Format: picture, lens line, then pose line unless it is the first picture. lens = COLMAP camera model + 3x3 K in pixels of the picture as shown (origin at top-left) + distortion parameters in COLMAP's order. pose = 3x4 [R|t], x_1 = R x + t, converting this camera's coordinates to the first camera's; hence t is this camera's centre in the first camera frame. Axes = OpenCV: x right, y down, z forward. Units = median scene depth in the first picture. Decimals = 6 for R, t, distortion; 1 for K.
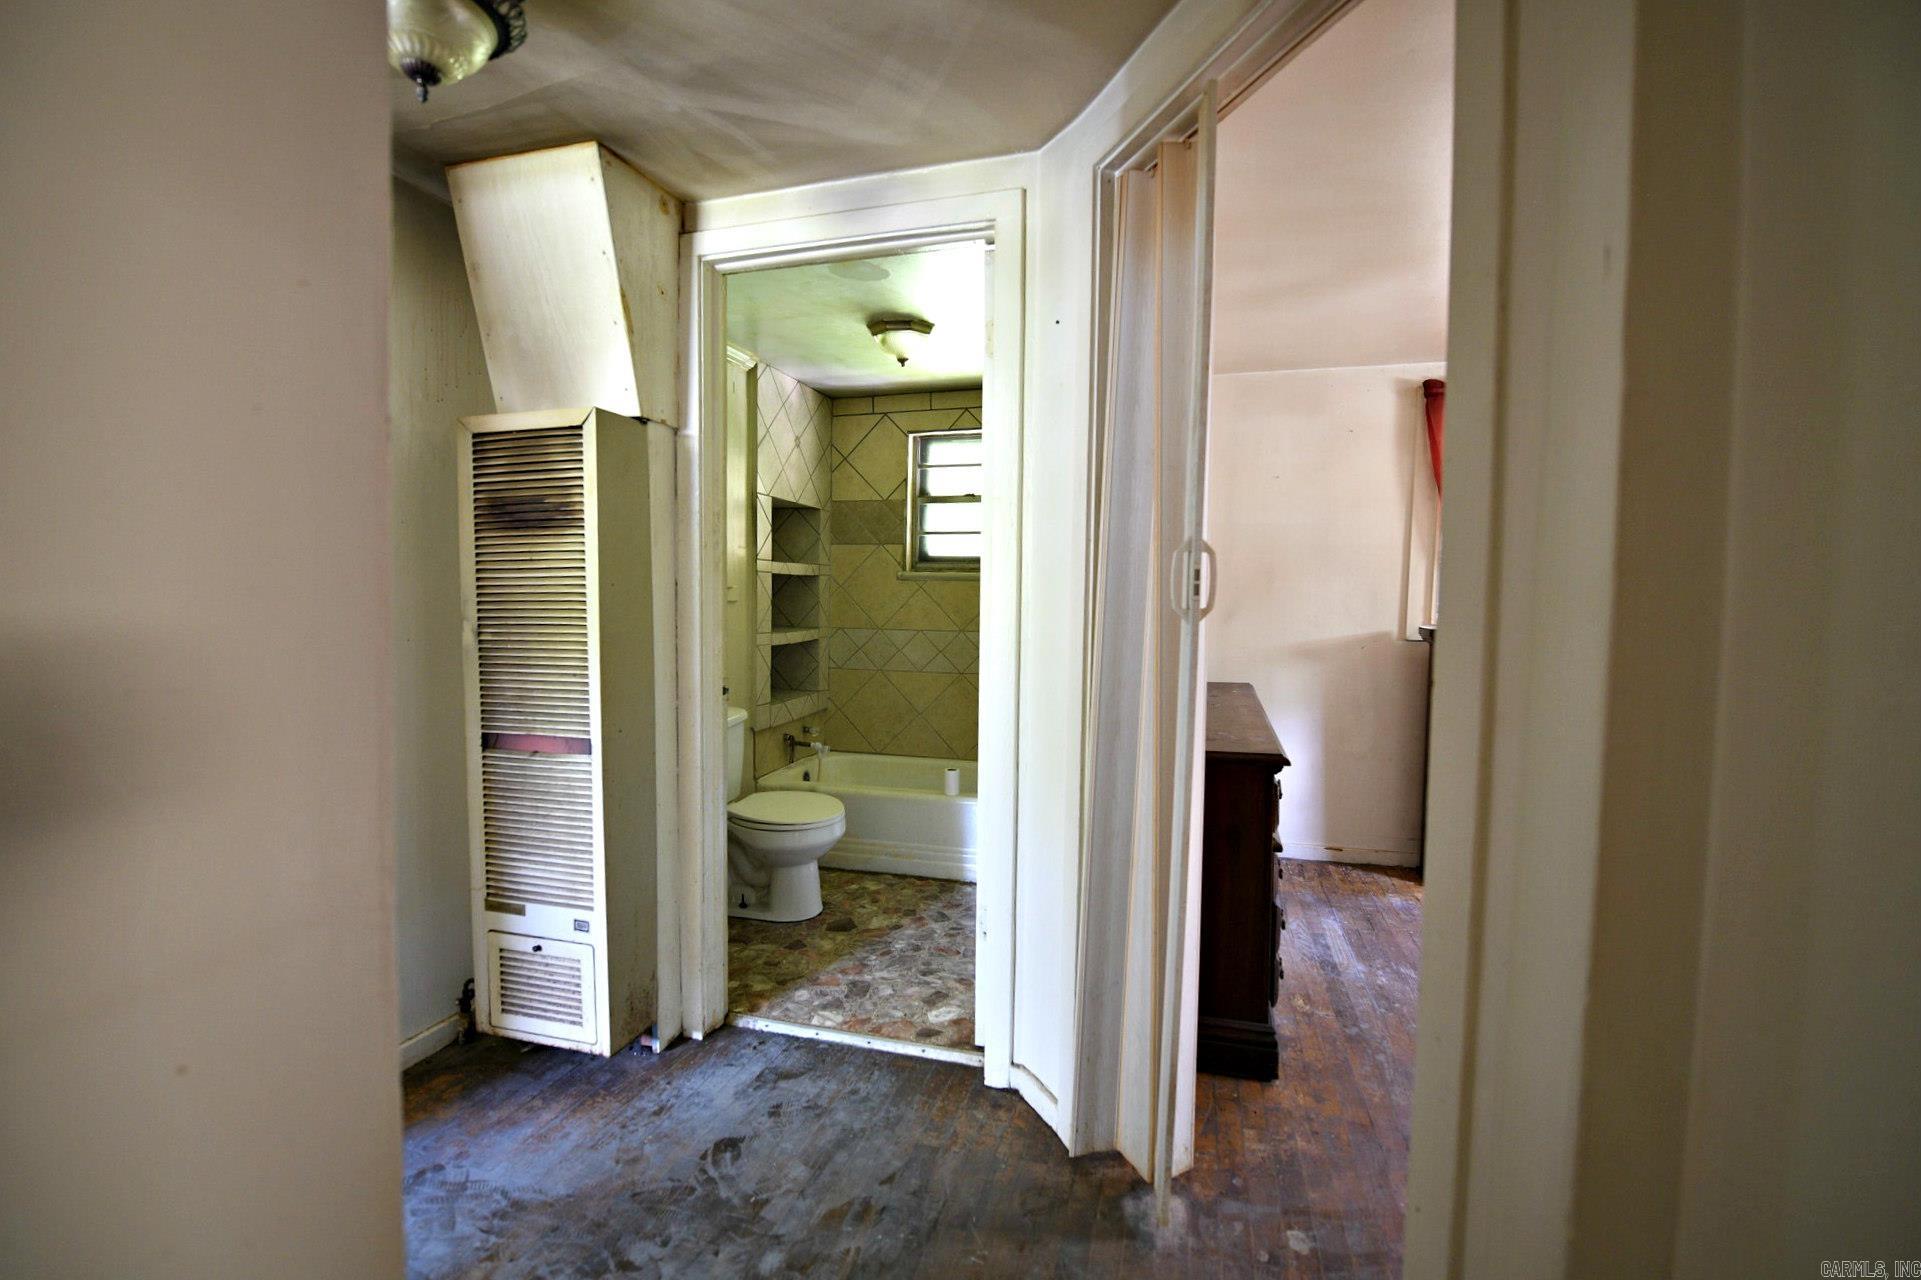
lens RADIAL K [[776.7, 0, 990.4], [0, 776.7, 643.6], [0, 0, 1]] dist [-0.015941, -0.002529]
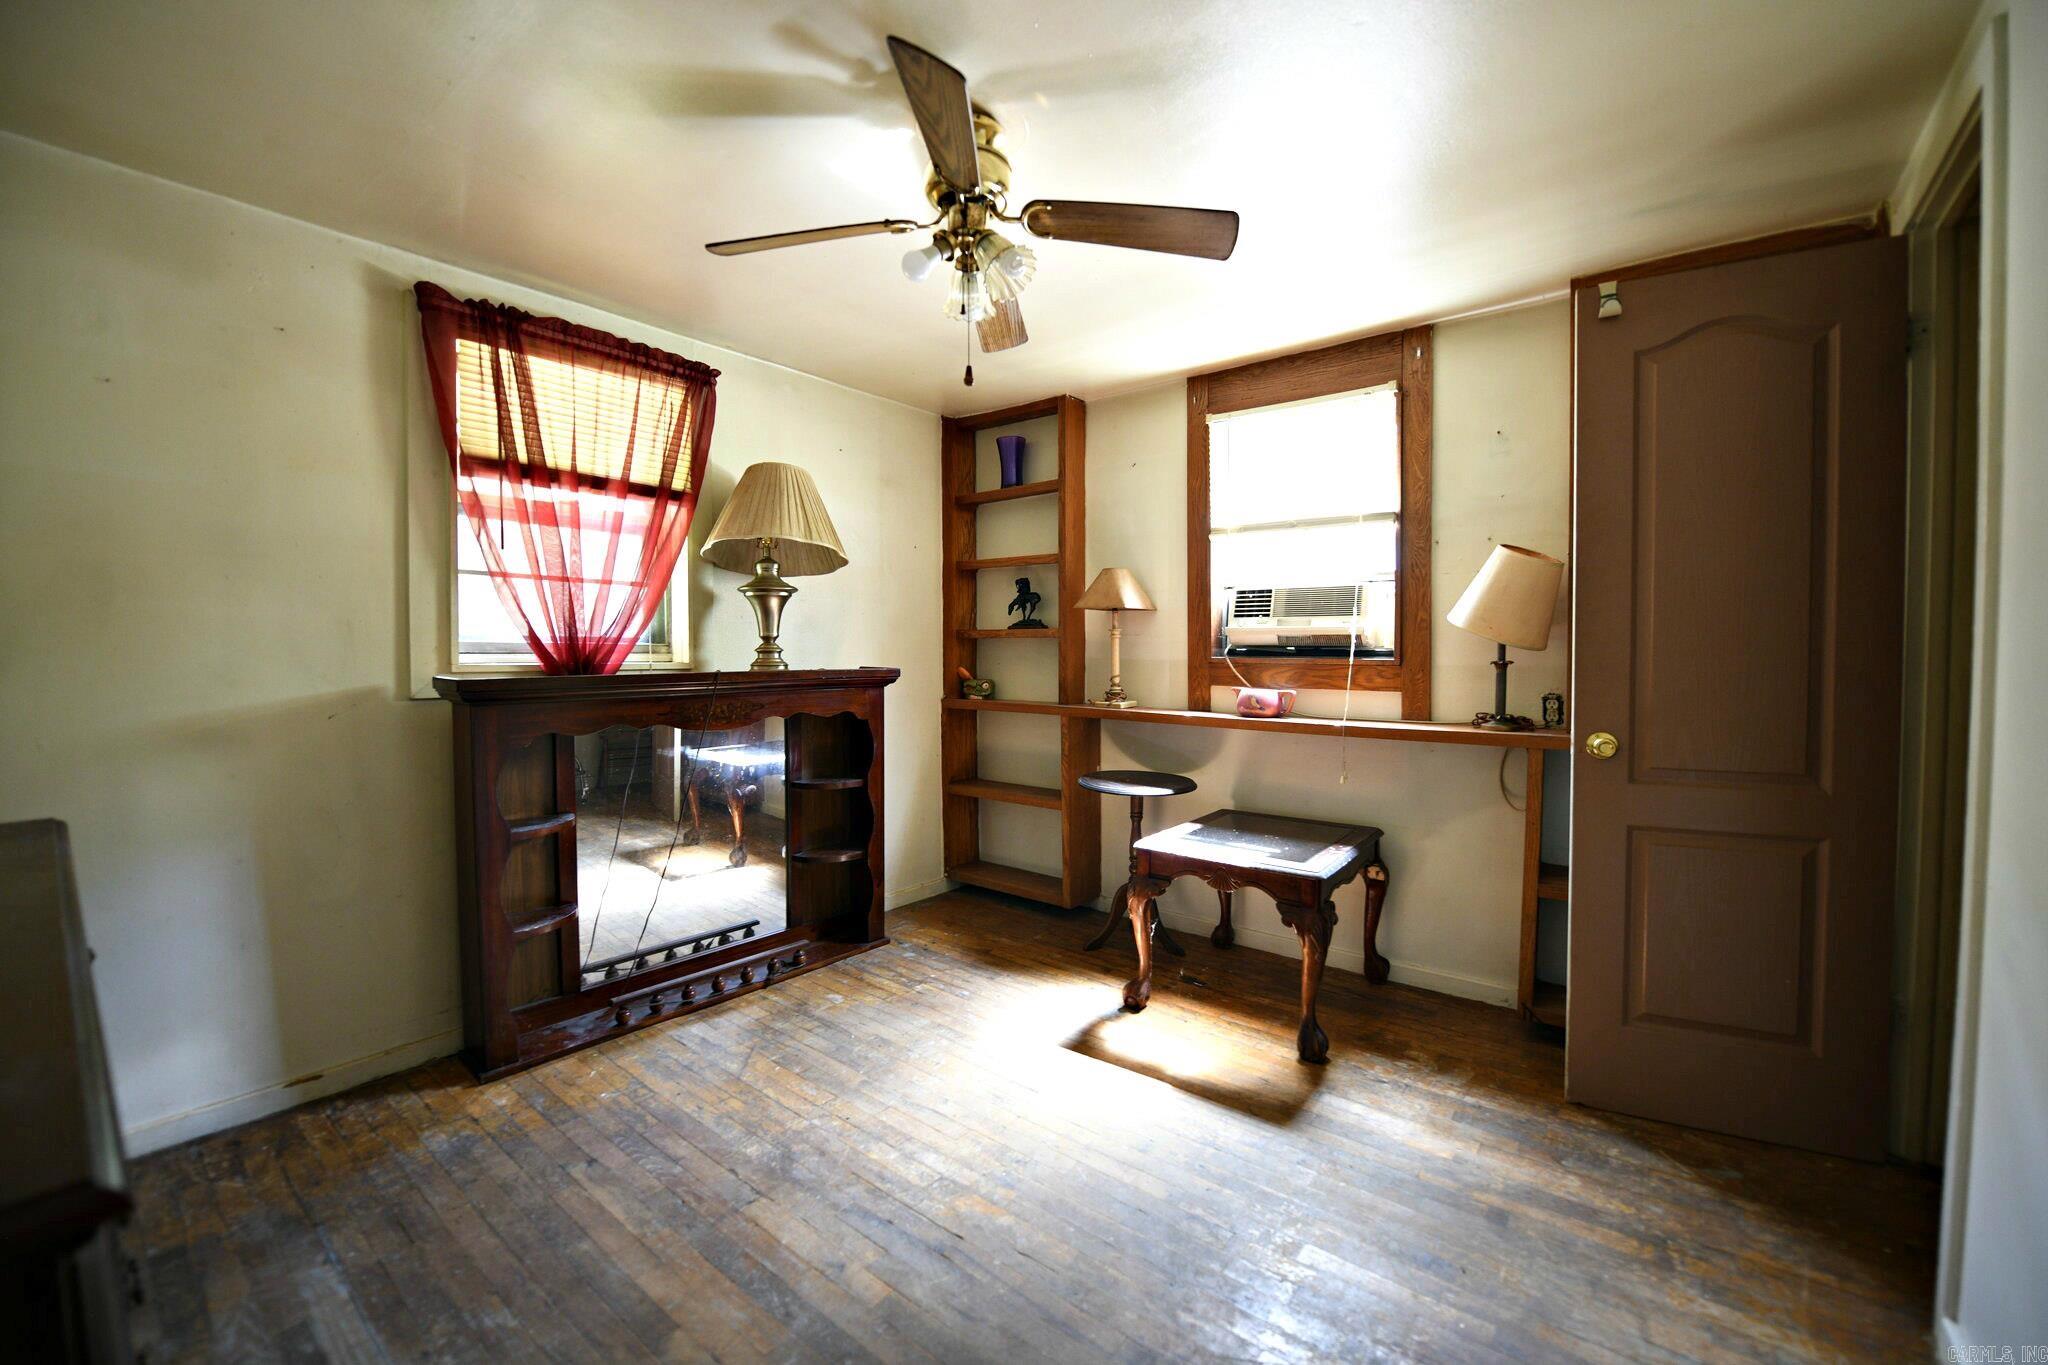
lens RADIAL K [[828.0, 0, 1027.8], [0, 828.0, 681.4], [0, 0, 1]] dist [-0.015941, -0.002529]
pose [[0.390984, -0.051614, 0.918949, 0.132264], [0.054396, 0.997977, 0.032909, -0.013838], [-0.918789, 0.037120, 0.393000, 0.296267]]
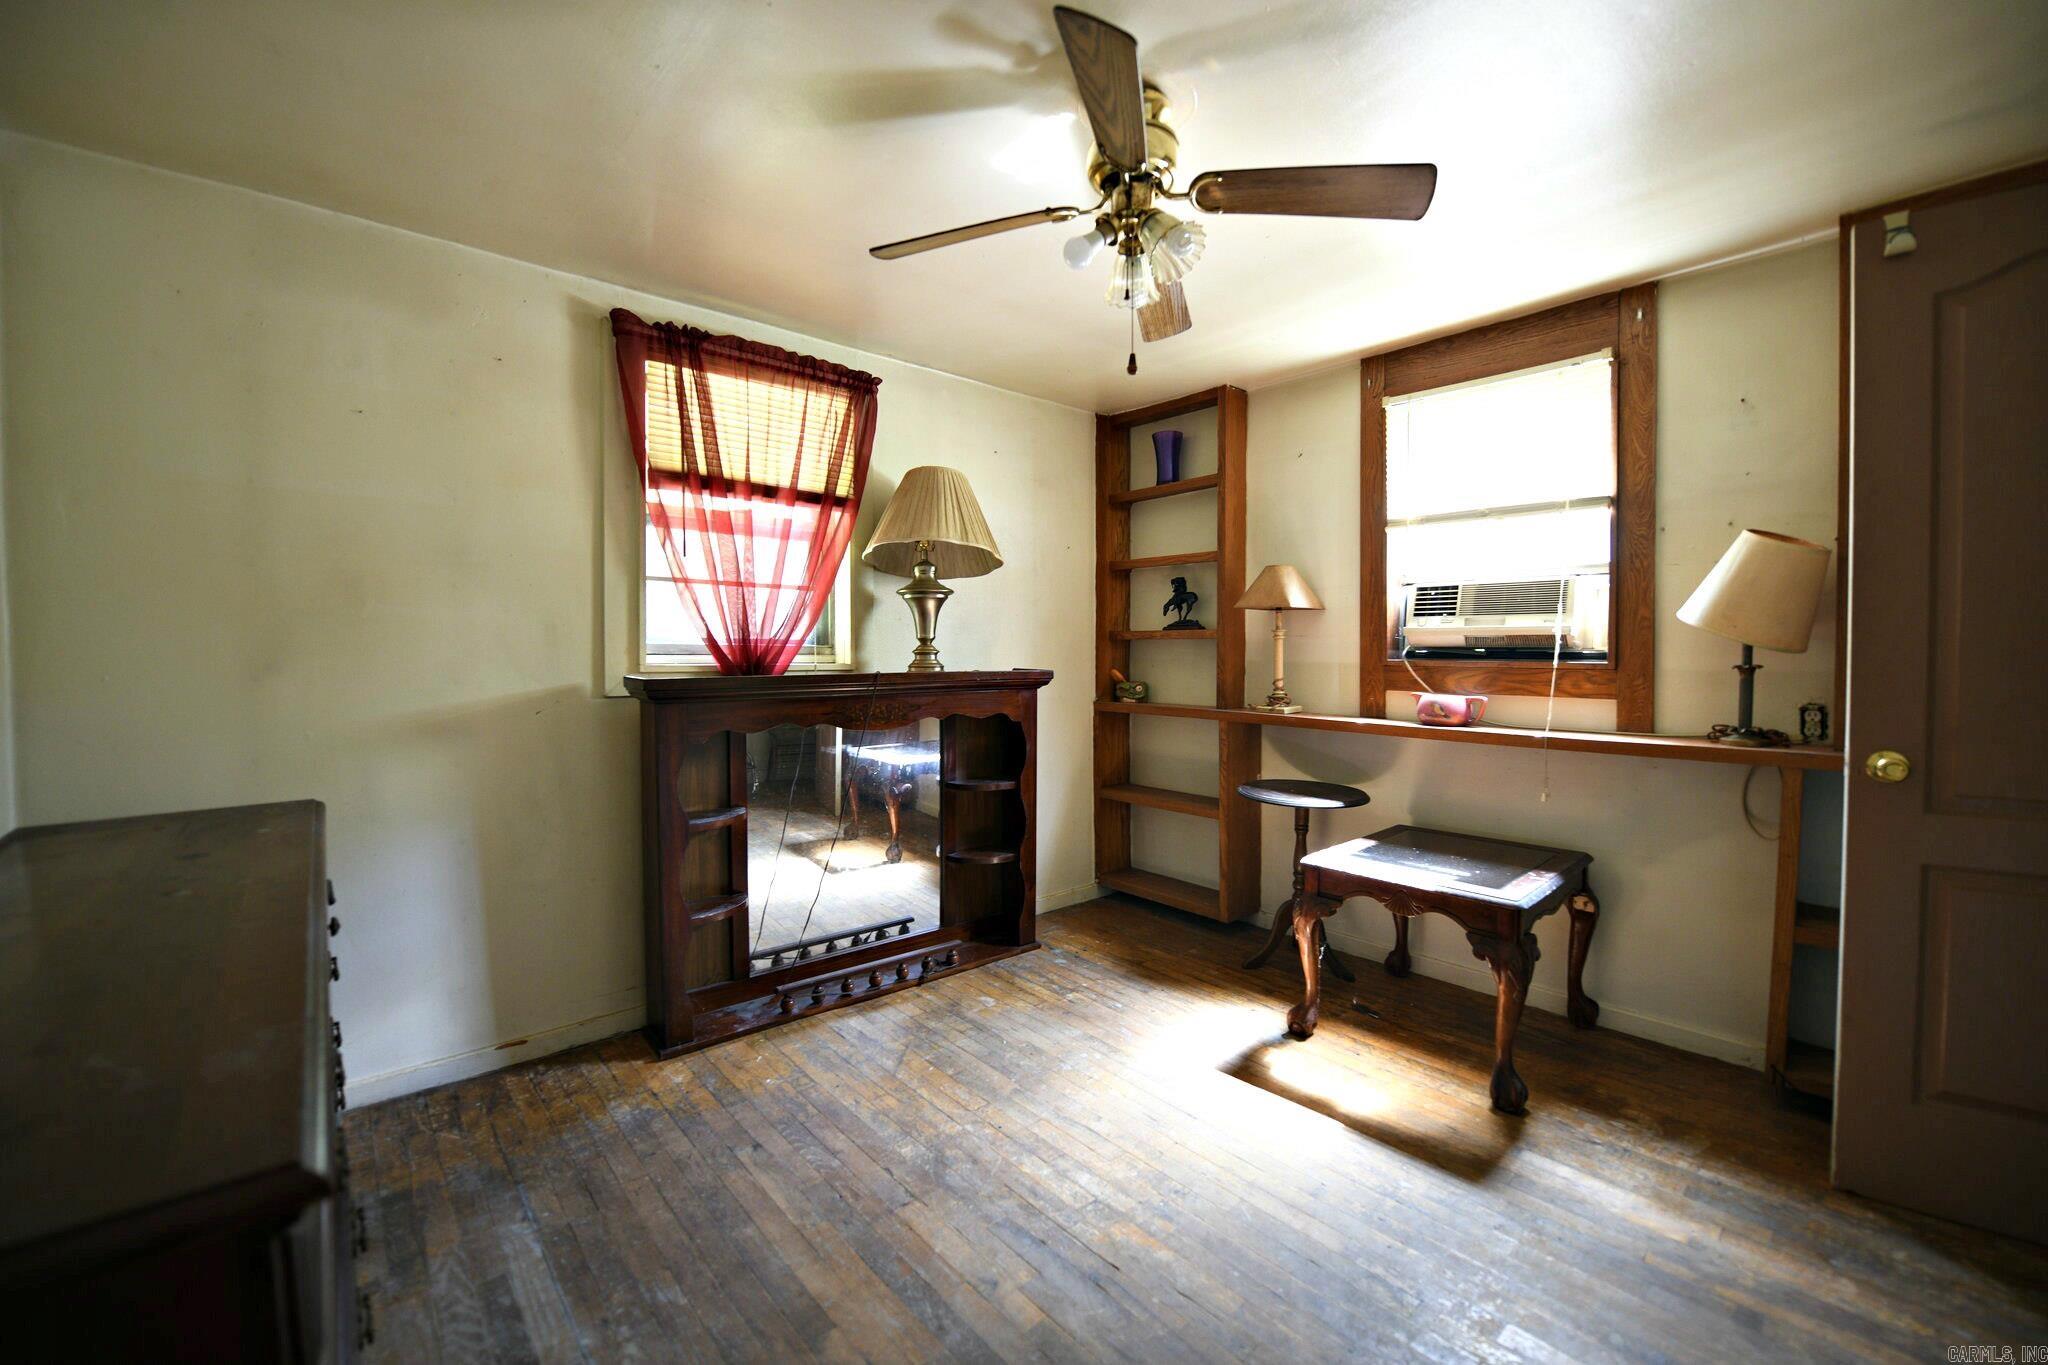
lens RADIAL K [[828.0, 0, 1029.2], [0, 828.0, 680.7], [0, 0, 1]] dist [-0.015941, -0.002529]
pose [[0.545671, -0.045735, 0.836751, 0.146925], [0.052104, 0.998429, 0.020593, -0.014364], [-0.836378, 0.032360, 0.547197, 0.312754]]
